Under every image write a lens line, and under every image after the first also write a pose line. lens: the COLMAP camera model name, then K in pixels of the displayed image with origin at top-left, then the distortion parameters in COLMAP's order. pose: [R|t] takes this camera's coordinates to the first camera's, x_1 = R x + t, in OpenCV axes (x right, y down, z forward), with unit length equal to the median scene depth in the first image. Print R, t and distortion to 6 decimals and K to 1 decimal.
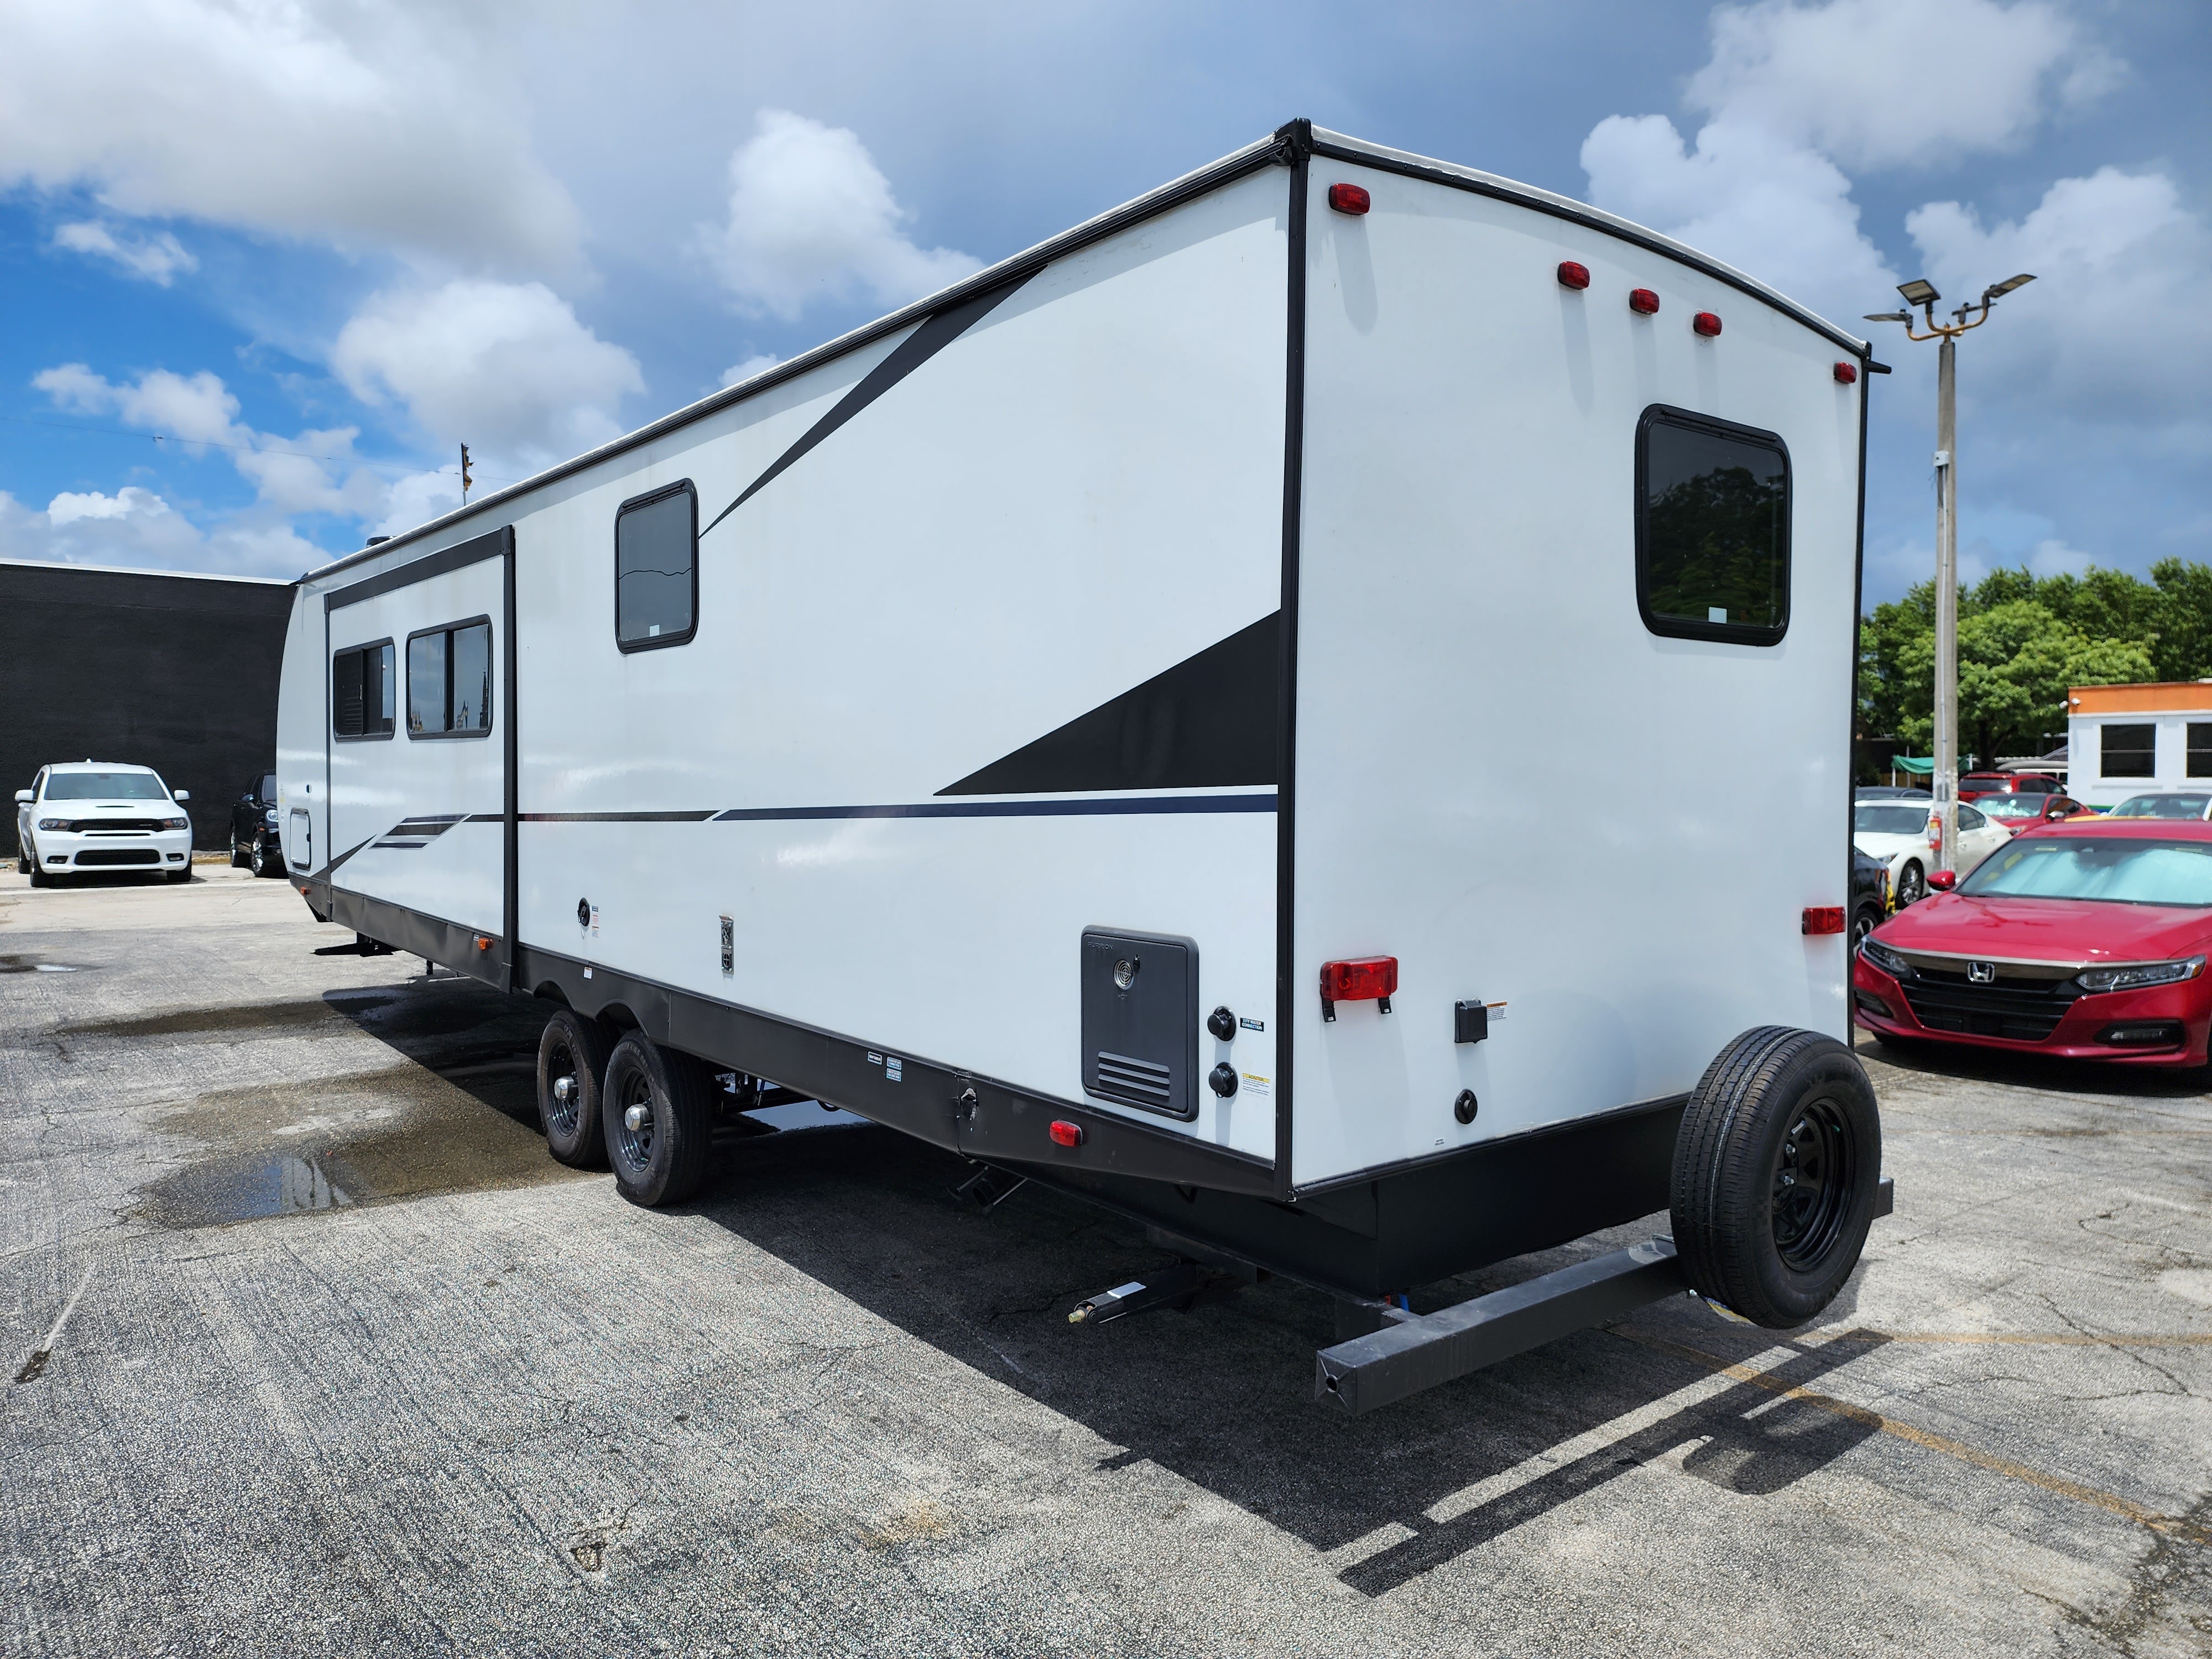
lens RADIAL K [[1514.3, 0, 1106.0], [0, 1514.3, 829.5], [0, 0, 1]] dist [0.000207, -0.001880]
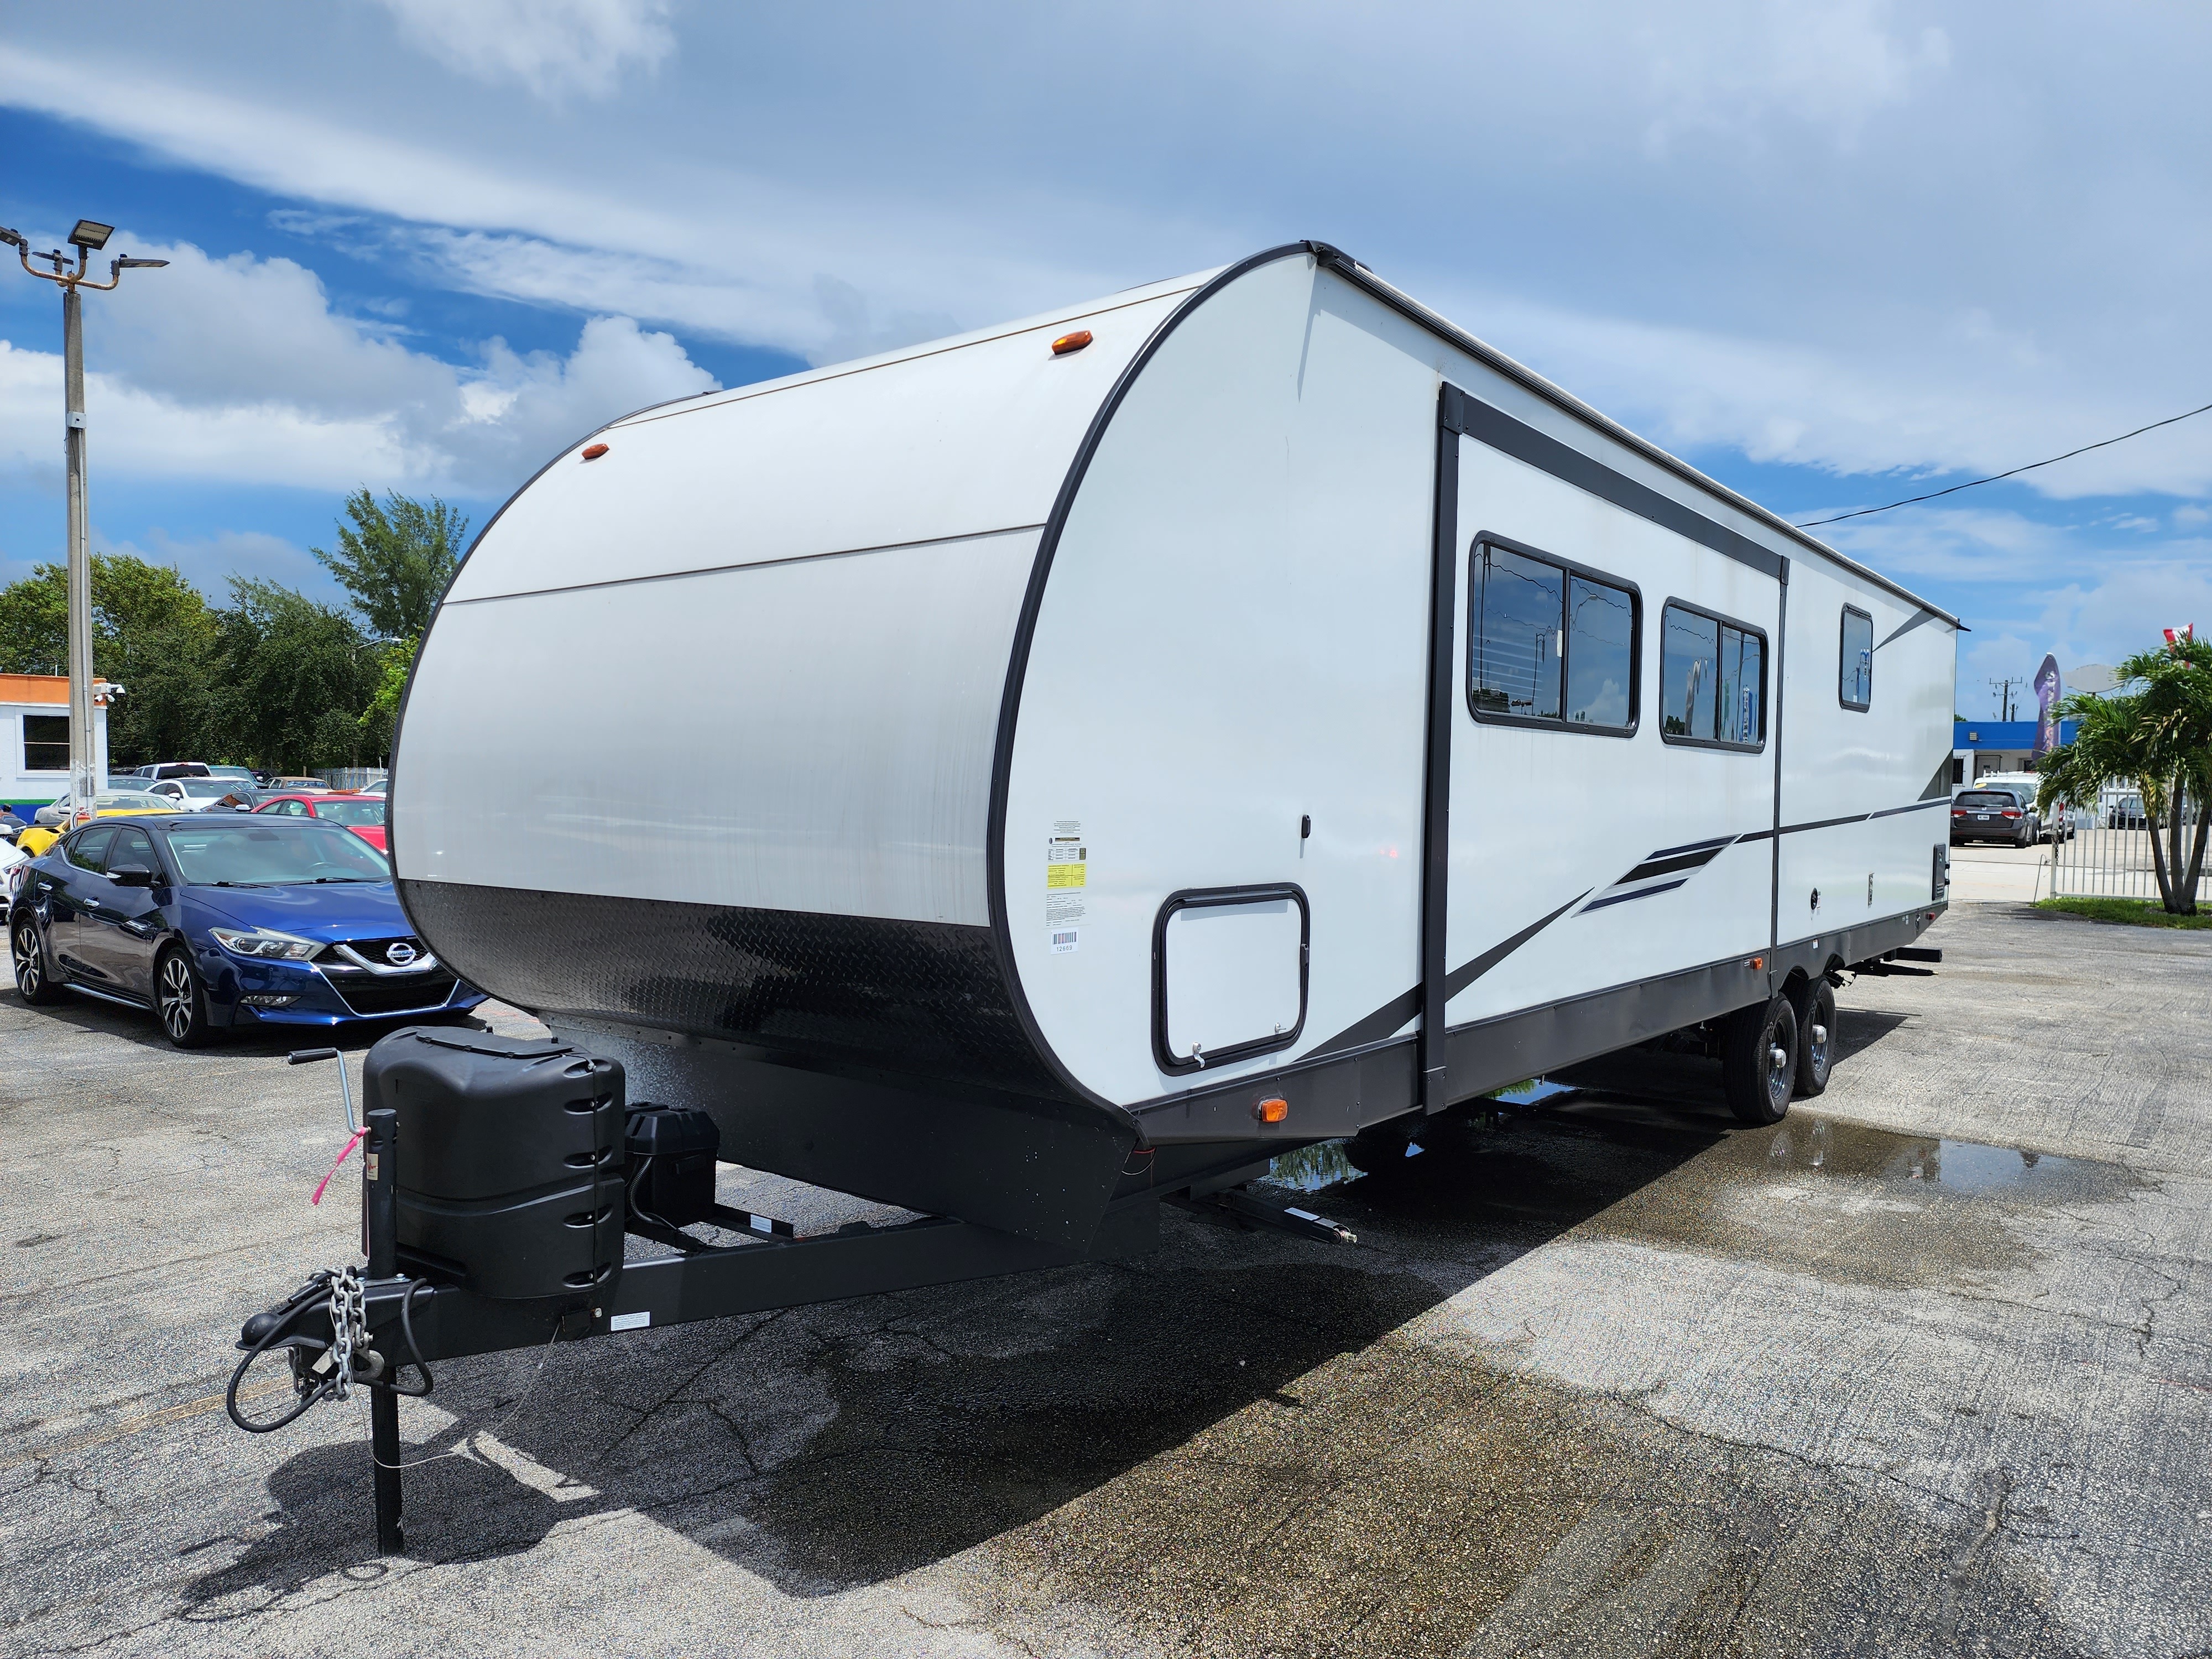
lens RADIAL K [[1514.3, 0, 1106.0], [0, 1514.3, 829.5], [0, 0, 1]] dist [0.000207, -0.001880]
pose [[-0.220194, -0.034994, 0.974828, -1.193053], [0.023098, 0.998889, 0.041075, -0.057834], [-0.975183, 0.031561, -0.219141, 1.525727]]
